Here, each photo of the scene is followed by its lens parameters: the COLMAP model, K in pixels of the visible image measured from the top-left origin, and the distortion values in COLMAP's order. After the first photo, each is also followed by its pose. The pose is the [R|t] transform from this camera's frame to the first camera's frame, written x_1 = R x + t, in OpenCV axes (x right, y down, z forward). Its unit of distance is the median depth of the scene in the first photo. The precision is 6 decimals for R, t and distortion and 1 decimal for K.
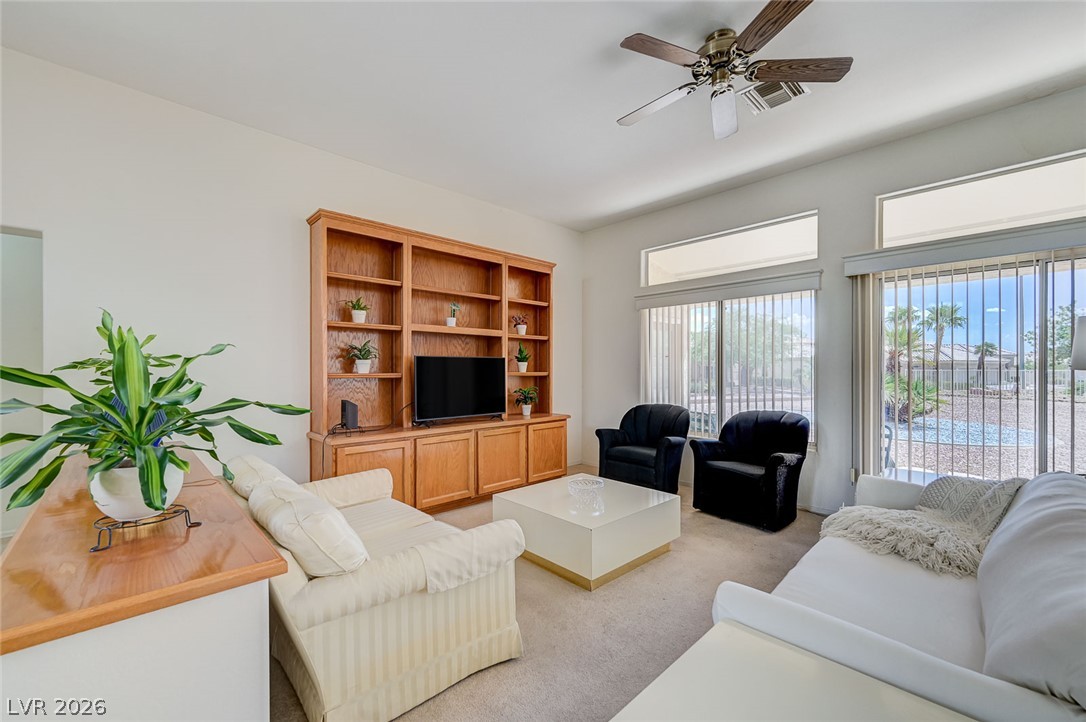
lens RADIAL K [[436.9, 0, 543.4], [0, 436.9, 372.4], [0, 0, 1]] dist [-0.000860, 0.000380]
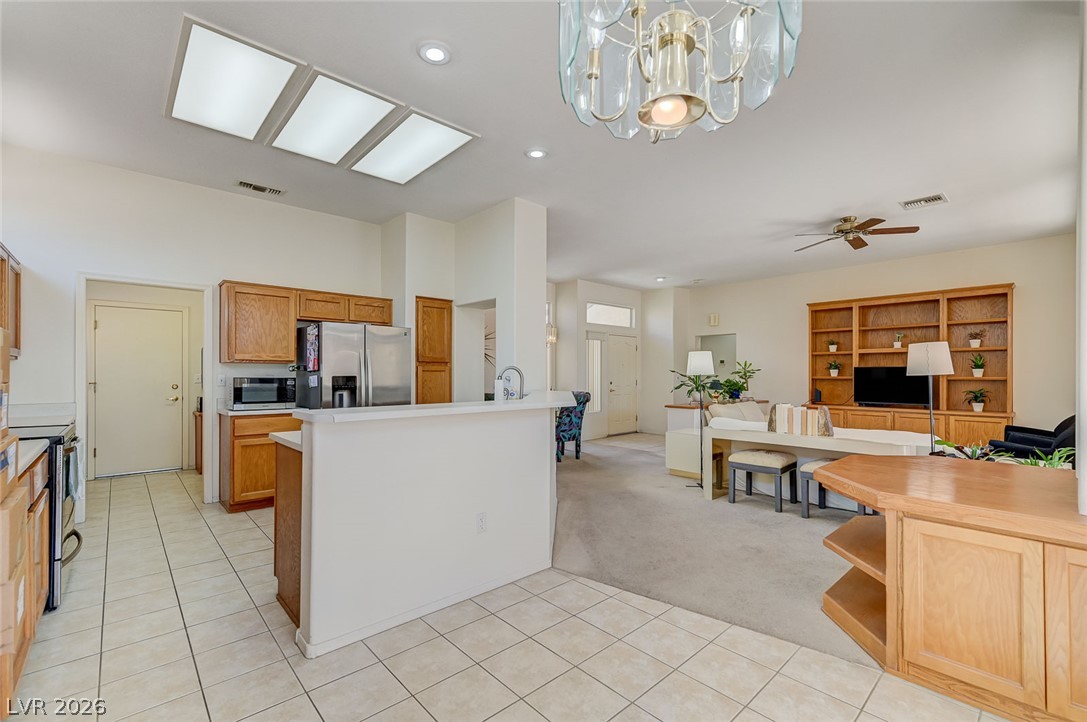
lens RADIAL K [[471.1, 0, 539.5], [0, 471.1, 370.2], [0, 0, 1]] dist [0.003236, 0.000127]
pose [[-0.031511, -0.004087, -0.999495, 1.542125], [-0.006294, 0.999973, -0.003891, -0.008162], [0.999484, 0.006169, -0.031536, -0.243540]]
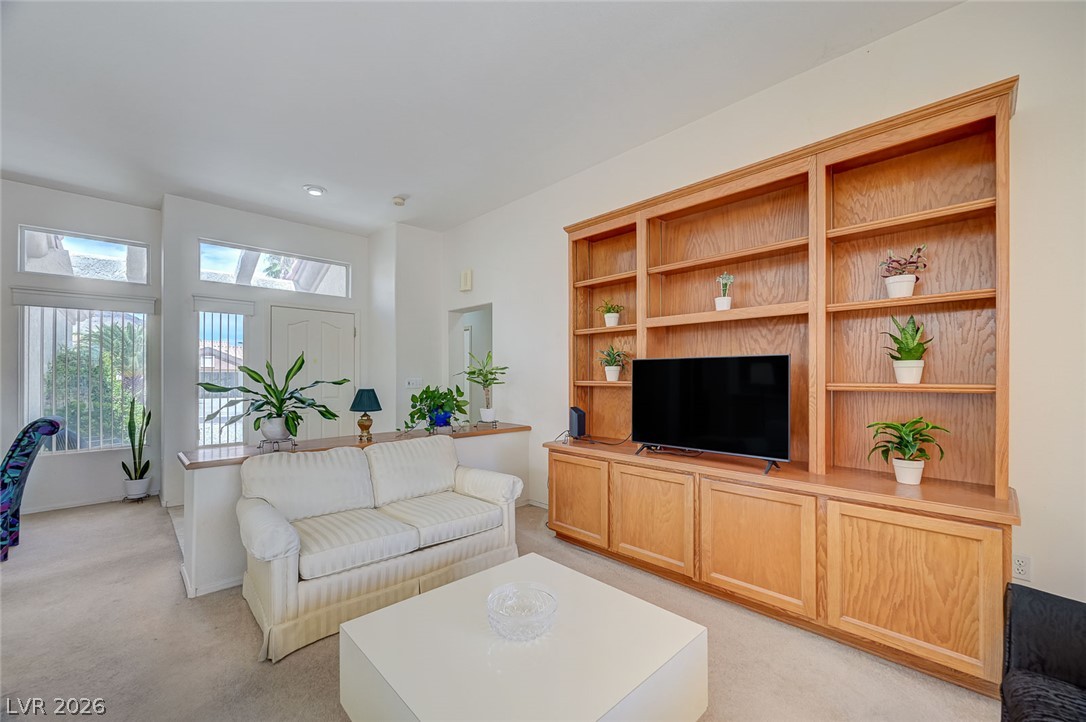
lens RADIAL K [[436.9, 0, 543.4], [0, 436.9, 372.4], [0, 0, 1]] dist [-0.000860, 0.000380]
pose [[0.008456, -0.006421, -0.999944, 0.438766], [-0.004325, 0.999970, -0.006458, -0.008033], [0.999955, 0.004379, 0.008428, 0.728416]]
